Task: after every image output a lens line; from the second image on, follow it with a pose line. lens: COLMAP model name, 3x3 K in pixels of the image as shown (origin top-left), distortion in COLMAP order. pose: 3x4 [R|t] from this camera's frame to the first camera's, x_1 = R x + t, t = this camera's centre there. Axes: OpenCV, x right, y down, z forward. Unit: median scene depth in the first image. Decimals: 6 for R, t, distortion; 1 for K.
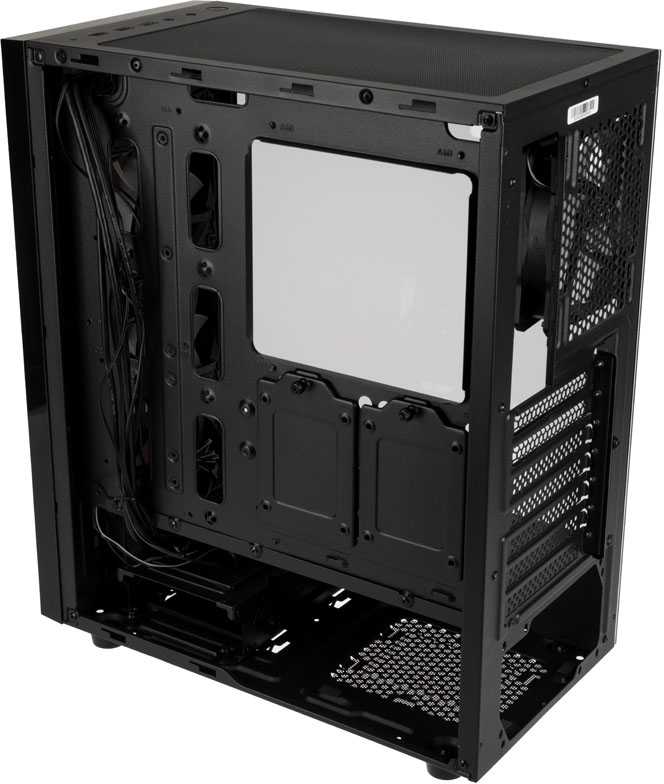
lens RADIAL K [[1658.3, 0, 331.5], [0, 1658.3, 392.0], [0, 0, 1]] dist [0.073561, 0.000000]
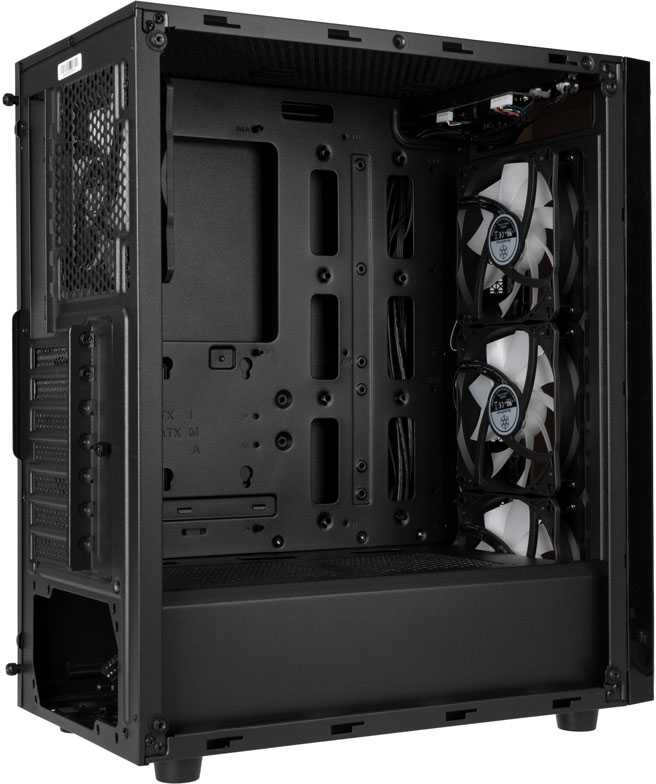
lens RADIAL K [[1684.1, 0, 328.8], [0, 1684.1, 390.3], [0, 0, 1]] dist [0.083700, 0.000000]
pose [[-0.446522, 0.005978, -0.894752, 1.002164], [-0.326940, 0.929744, 0.169370, -0.211461], [0.832903, 0.368158, -0.413197, 1.622300]]
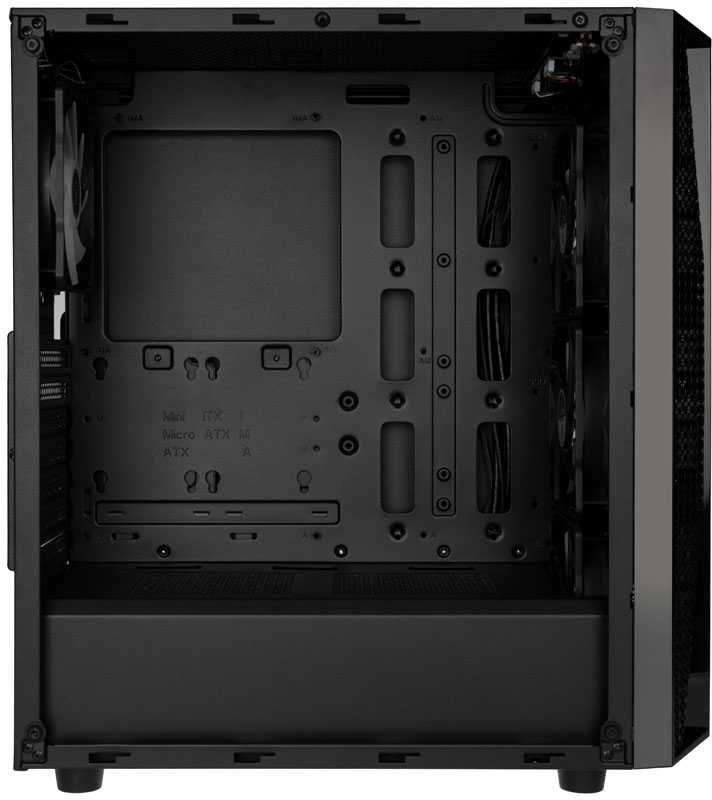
lens RADIAL K [[1701.2, 0, 353.4], [0, 1701.2, 376.8], [0, 0, 1]] dist [0.056919, 0.000000]
pose [[-0.829285, 0.008313, -0.558765, 0.581644], [-0.206635, 0.924460, 0.320429, -0.373088], [0.519219, 0.381188, -0.764923, 1.970223]]
